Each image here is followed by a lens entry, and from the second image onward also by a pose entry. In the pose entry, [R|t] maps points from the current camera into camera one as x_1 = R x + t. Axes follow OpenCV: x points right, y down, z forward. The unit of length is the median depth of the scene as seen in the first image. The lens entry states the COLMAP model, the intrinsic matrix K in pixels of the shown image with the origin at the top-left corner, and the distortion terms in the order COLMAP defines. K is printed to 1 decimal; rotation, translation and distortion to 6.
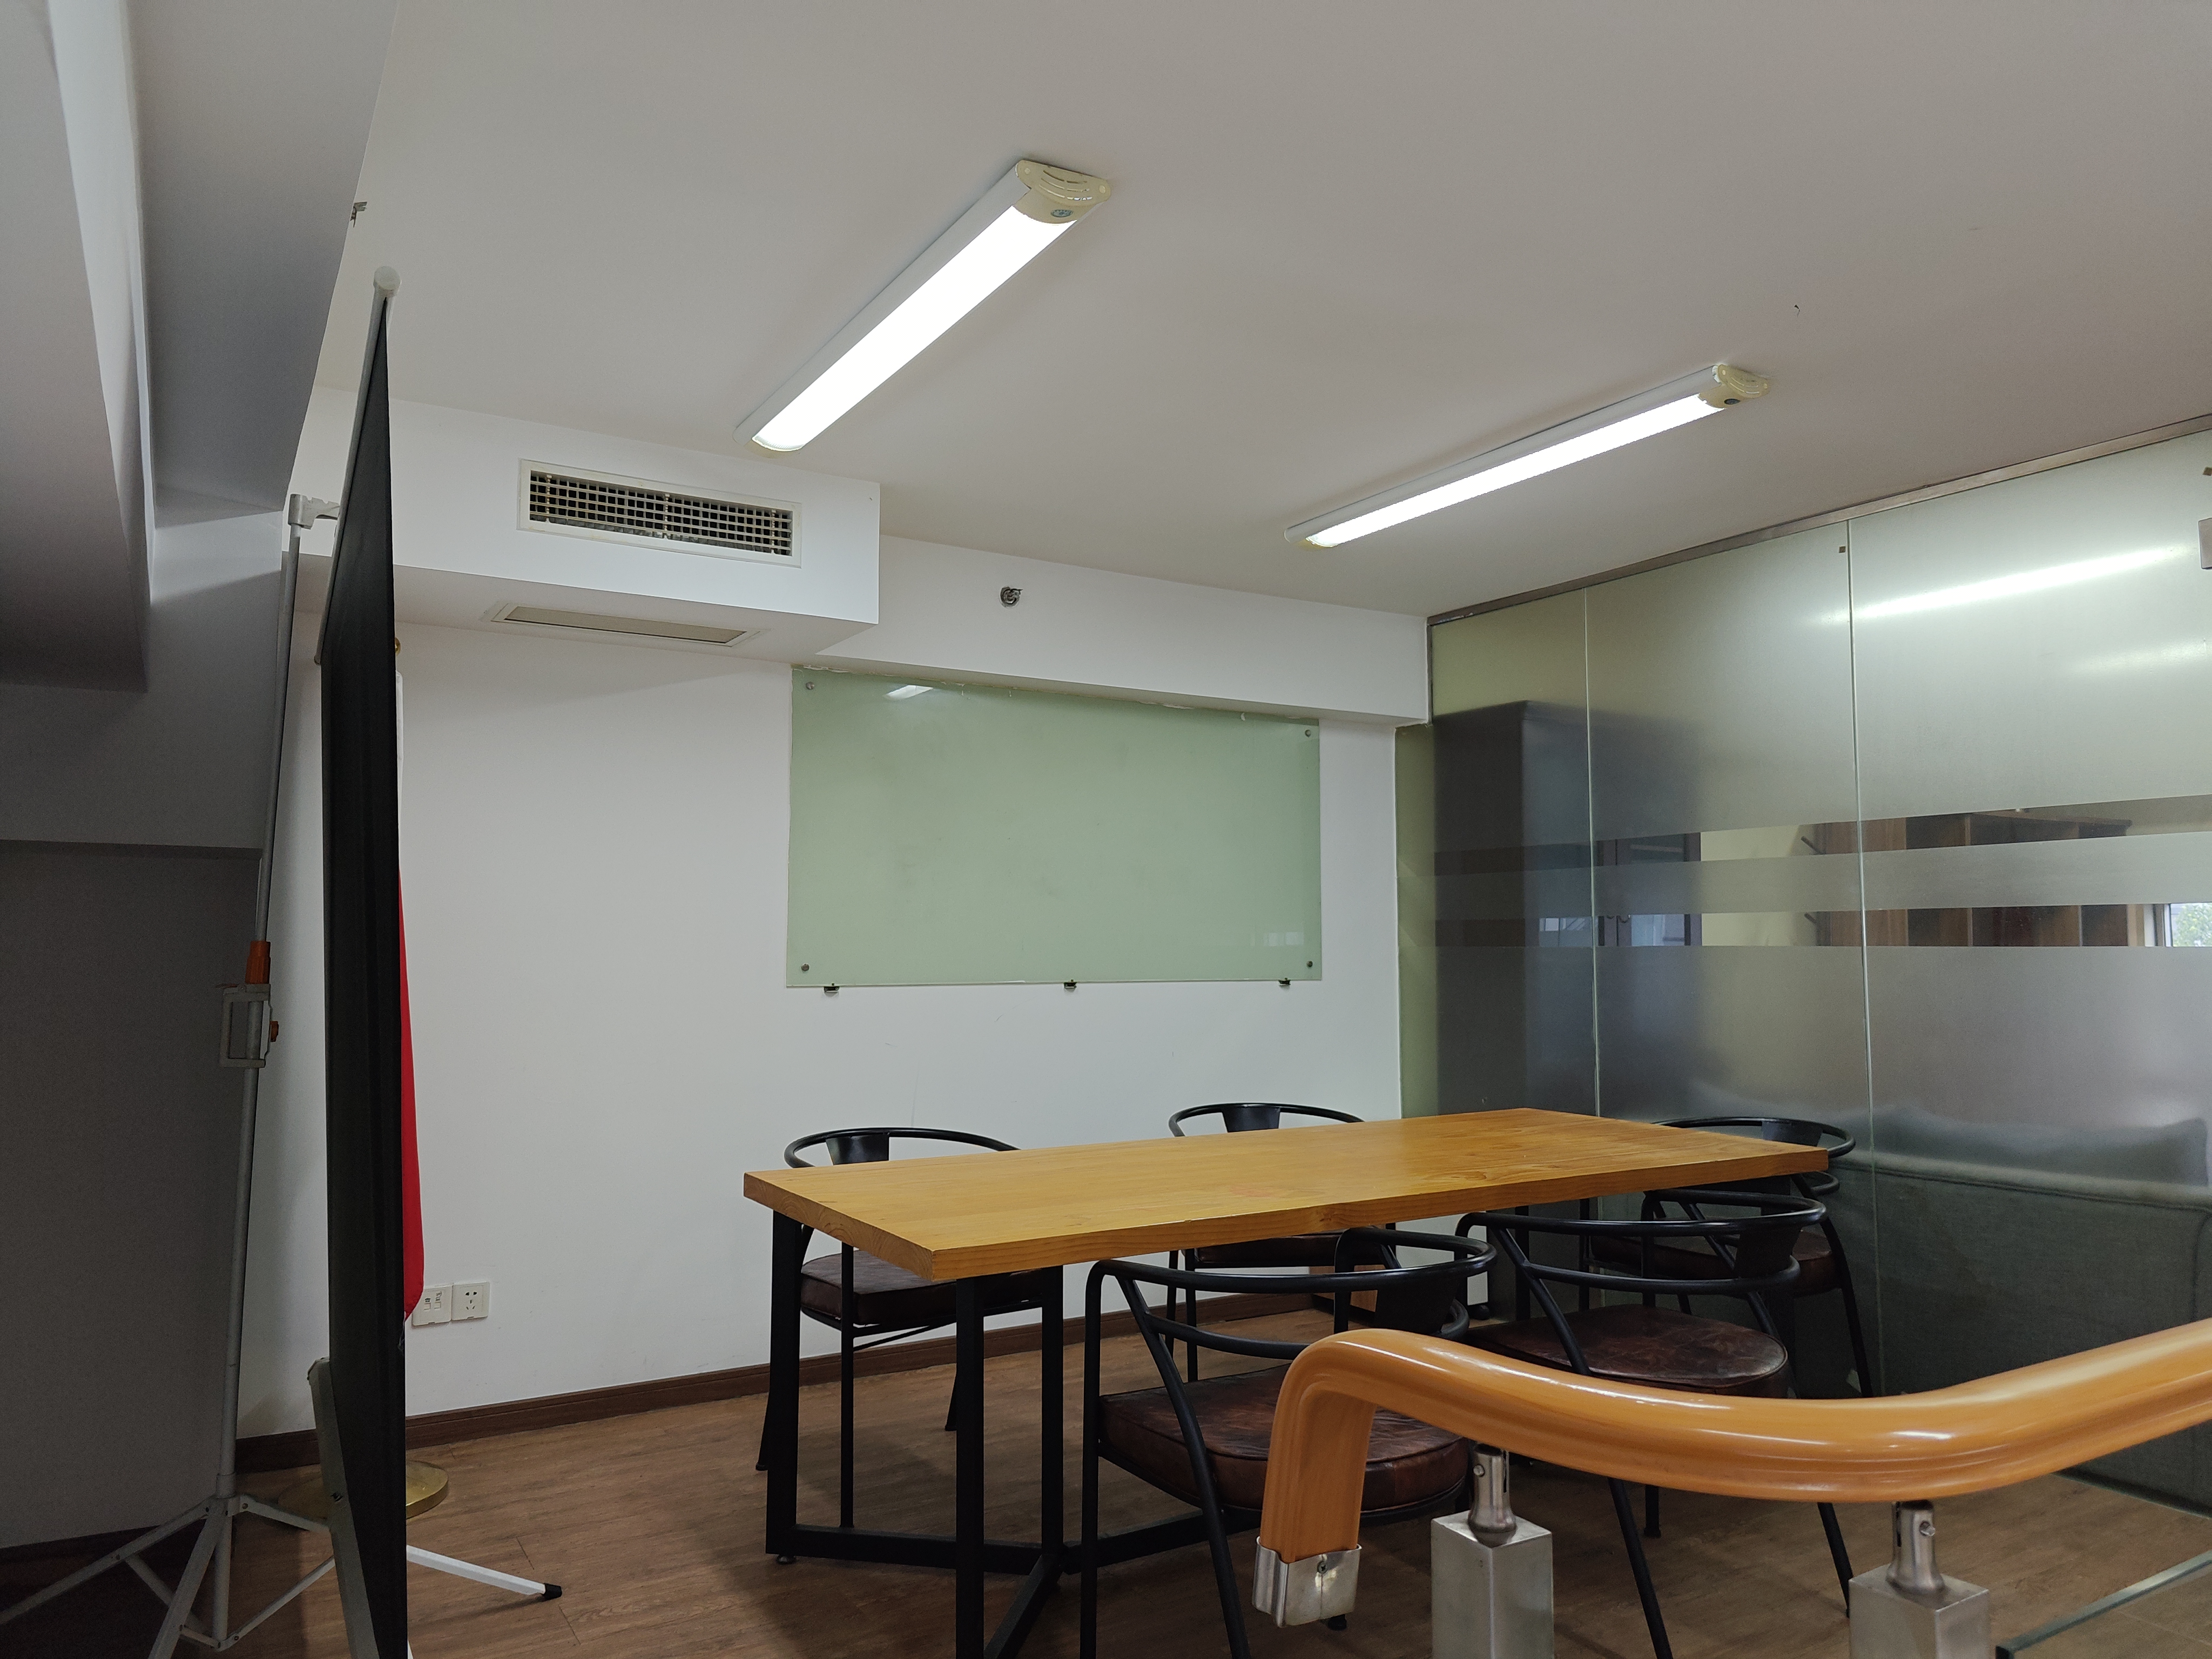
lens RADIAL K [[1497.5, 0, 1101.7], [0, 1497.5, 841.2], [0, 0, 1]] dist [0.025516, -0.030377]
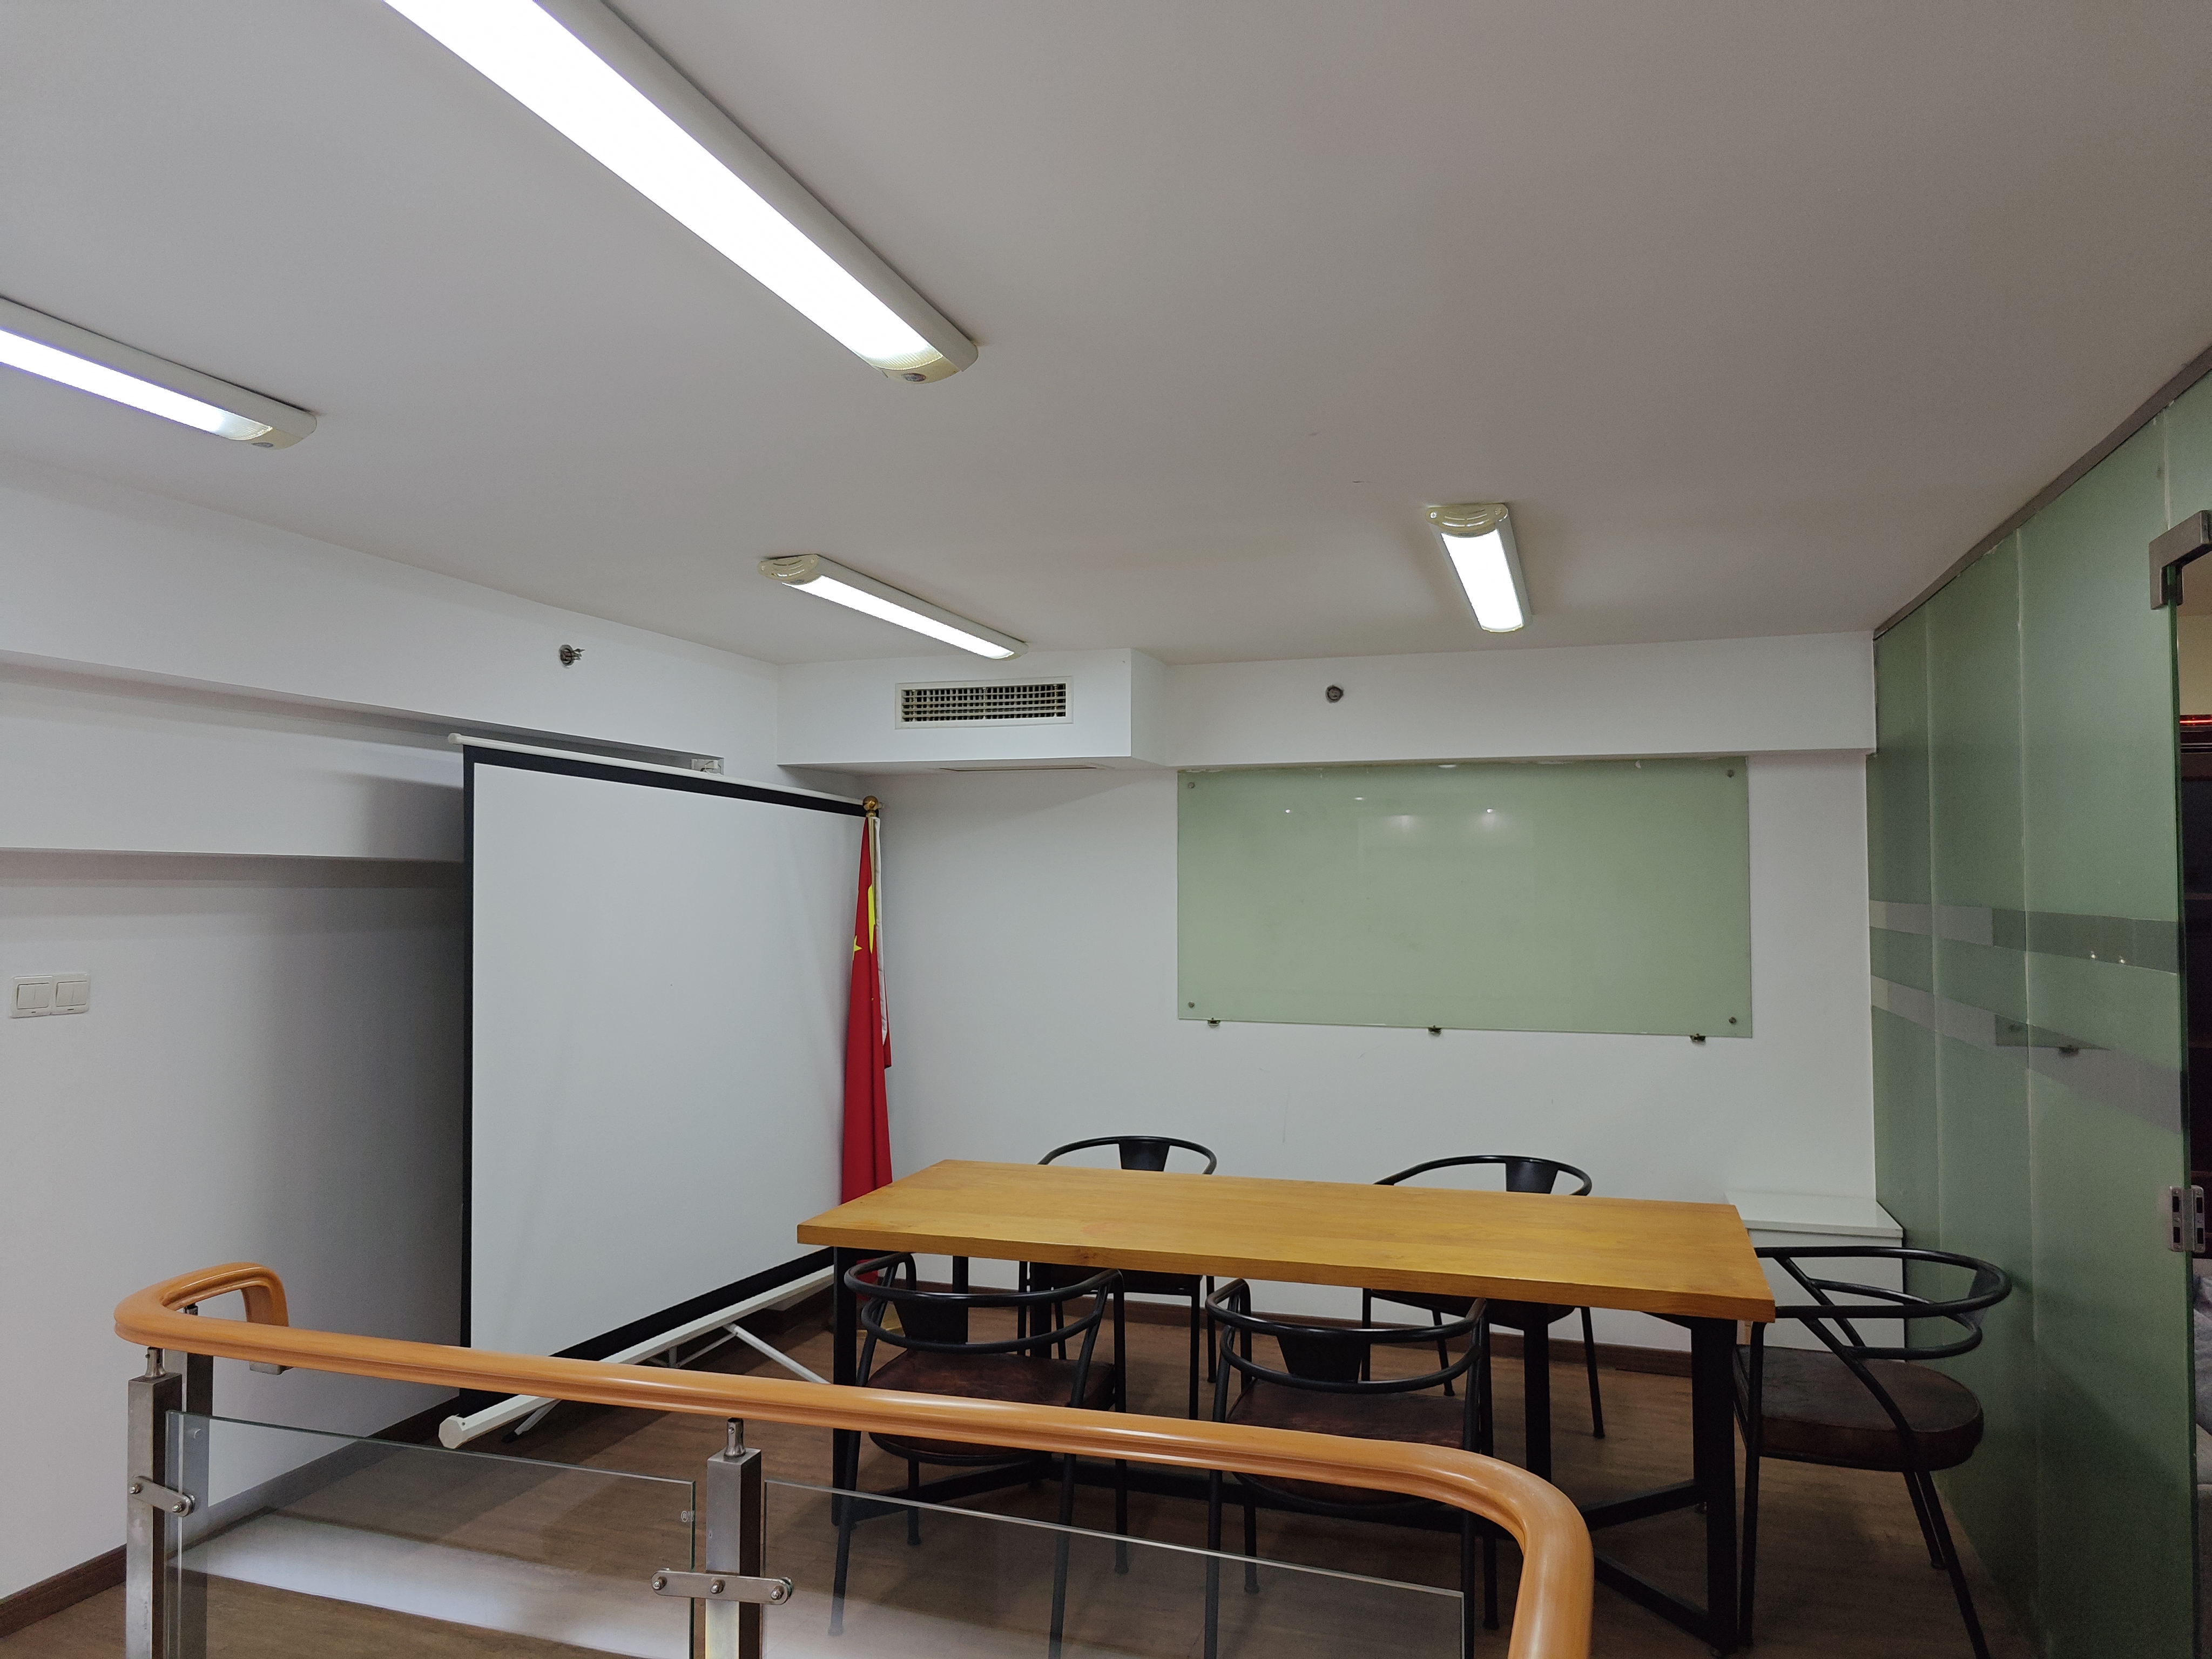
lens RADIAL K [[1497.5, 0, 1097.3], [0, 1497.5, 829.1], [0, 0, 1]] dist [0.025516, -0.030377]
pose [[0.643971, -0.026927, -0.764576, 0.728794], [0.054438, 0.998460, 0.010687, -0.083801], [0.763111, -0.048504, 0.644445, 0.110402]]
